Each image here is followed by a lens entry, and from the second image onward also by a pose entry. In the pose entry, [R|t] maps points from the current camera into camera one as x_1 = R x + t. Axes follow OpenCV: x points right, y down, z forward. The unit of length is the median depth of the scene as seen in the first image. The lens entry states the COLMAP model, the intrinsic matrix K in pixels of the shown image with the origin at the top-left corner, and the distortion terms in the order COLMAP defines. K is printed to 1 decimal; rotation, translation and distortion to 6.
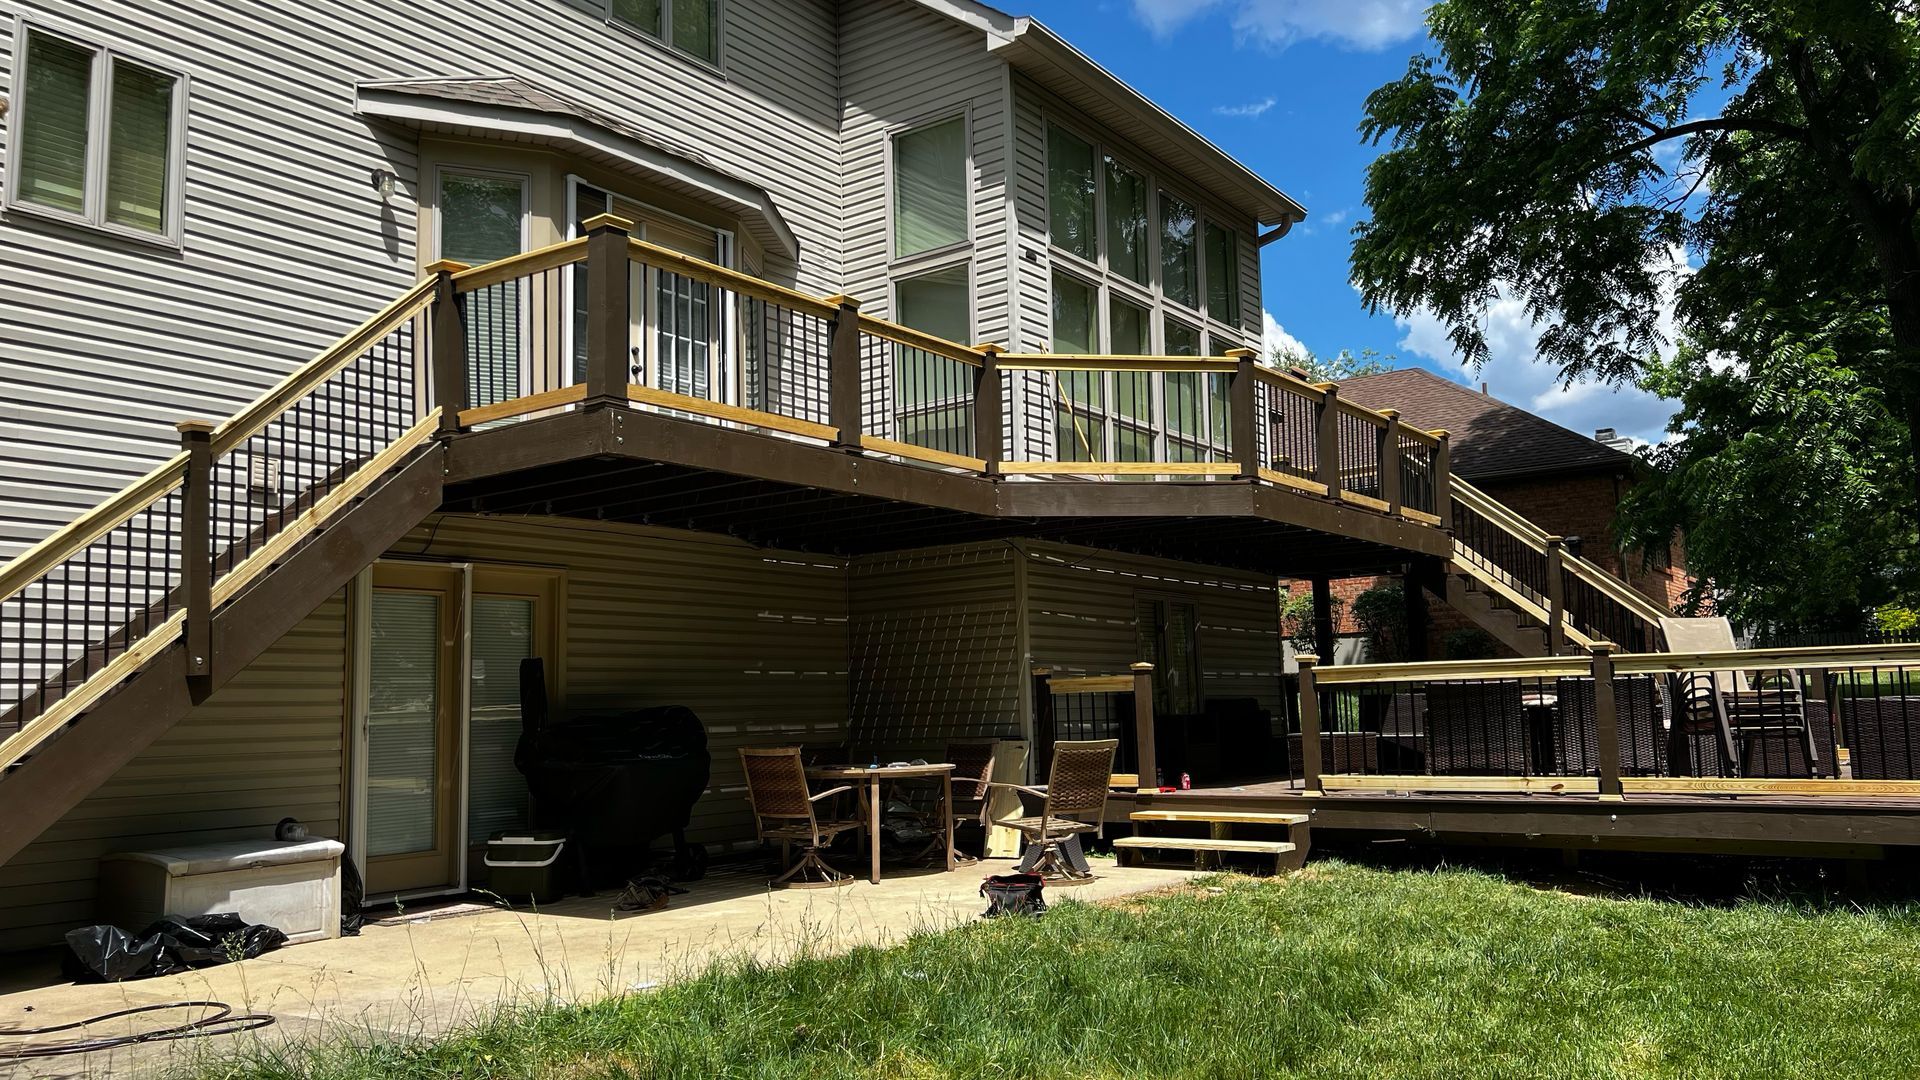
lens RADIAL K [[1423.8, 0, 969.5], [0, 1423.8, 534.1], [0, 0, 1]] dist [0.014723, -0.002714]
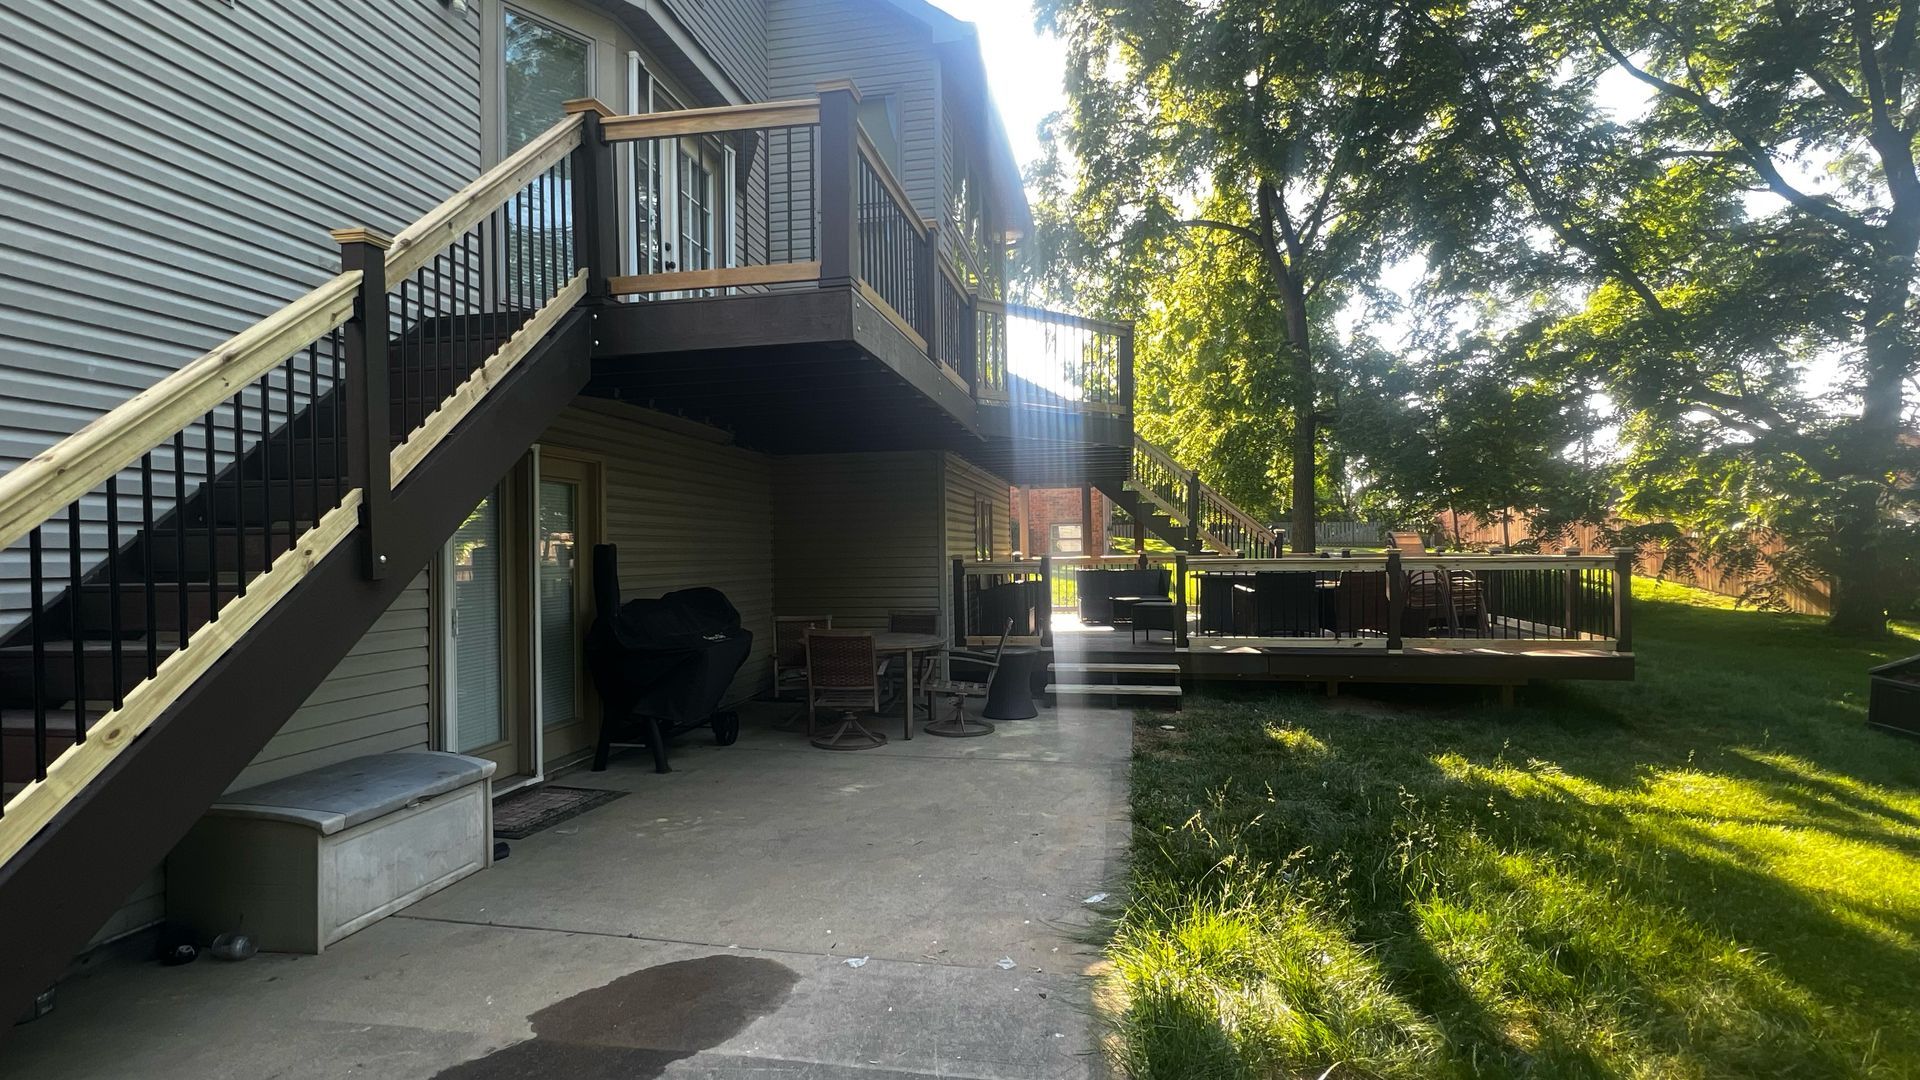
lens RADIAL K [[883.0, 0, 971.0], [0, 883.0, 541.0], [0, 0, 1]] dist [-0.005301, -0.000368]
pose [[0.897828, 0.022135, 0.439790, -0.314582], [-0.069300, 0.993393, 0.091477, 0.010349], [-0.434860, -0.112608, 0.893430, 0.306647]]
